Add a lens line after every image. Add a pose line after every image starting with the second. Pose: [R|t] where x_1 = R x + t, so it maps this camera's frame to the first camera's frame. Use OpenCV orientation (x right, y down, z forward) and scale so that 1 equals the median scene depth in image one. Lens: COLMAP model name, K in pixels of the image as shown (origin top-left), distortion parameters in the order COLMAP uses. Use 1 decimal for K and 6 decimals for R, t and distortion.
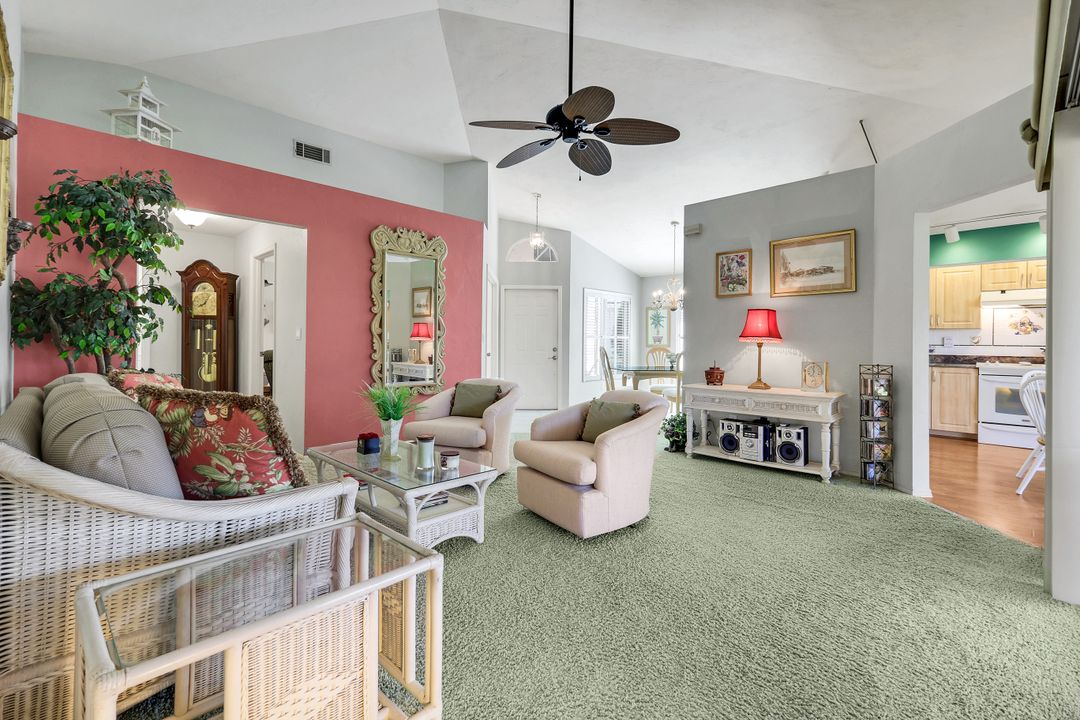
lens RADIAL K [[480.6, 0, 542.9], [0, 480.6, 340.0], [0, 0, 1]] dist [-0.000311, 0.000806]
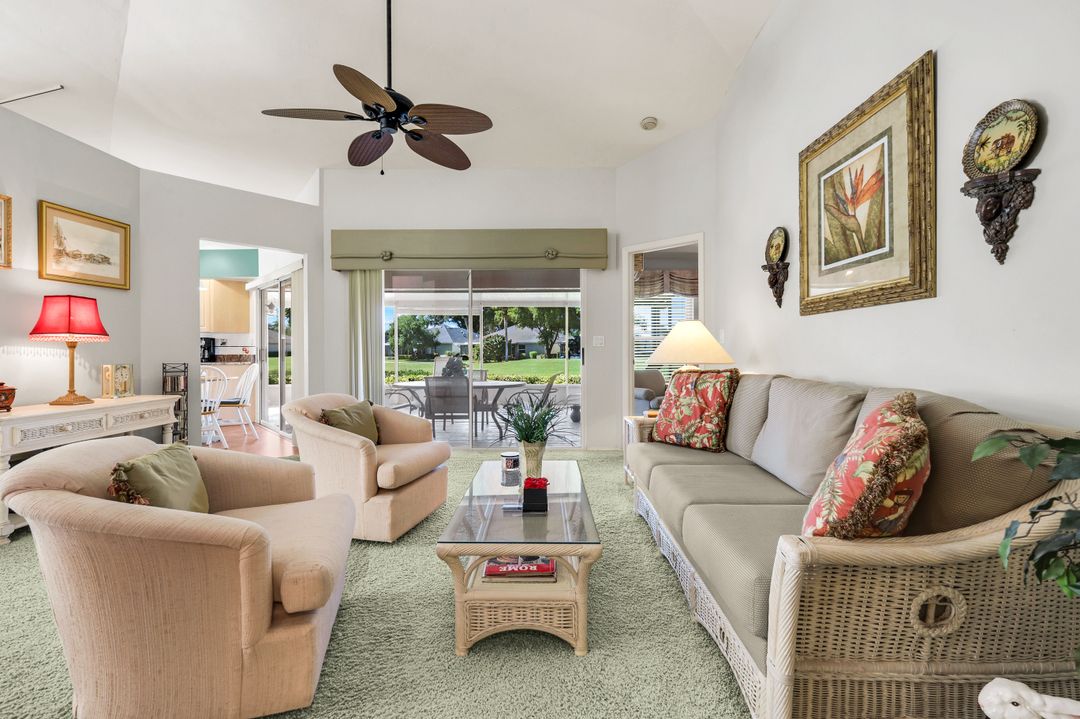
lens RADIAL K [[480.6, 0, 548.0], [0, 480.6, 352.7], [0, 0, 1]] dist [-0.000311, 0.000806]
pose [[-0.705721, -0.010551, 0.708411, -0.460239], [-0.011337, 0.999929, 0.003598, 0.009003], [-0.708399, -0.005492, -0.705791, 0.789093]]
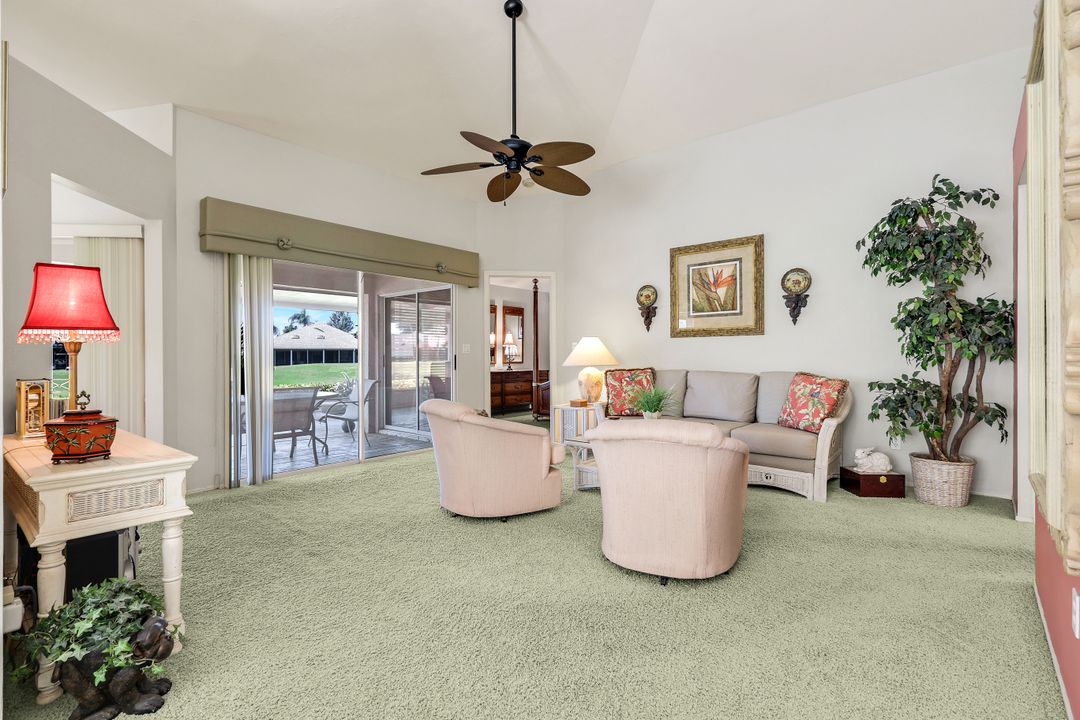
lens RADIAL K [[480.6, 0, 564.8], [0, 480.6, 360.2], [0, 0, 1]] dist [-0.000311, 0.000806]
pose [[-0.993050, -0.006039, -0.117542, 0.037505], [-0.005450, 0.999971, -0.005339, 0.018455], [0.117571, -0.004661, -0.993054, 1.150547]]
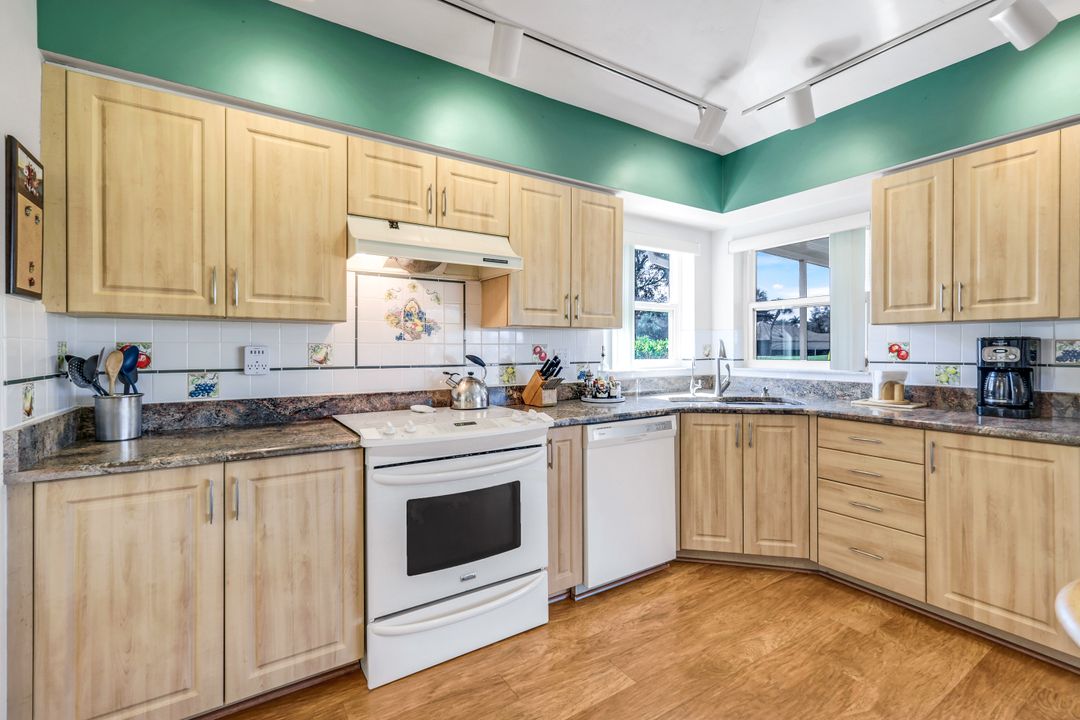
lens RADIAL K [[480.6, 0, 537.7], [0, 480.6, 354.1], [0, 0, 1]] dist [-0.000311, 0.000806]
pose [[0.225099, -0.019971, 0.974131, 0.627422], [-0.005023, 0.999753, 0.021657, -0.008687], [-0.974323, -0.009768, 0.224943, 0.818446]]
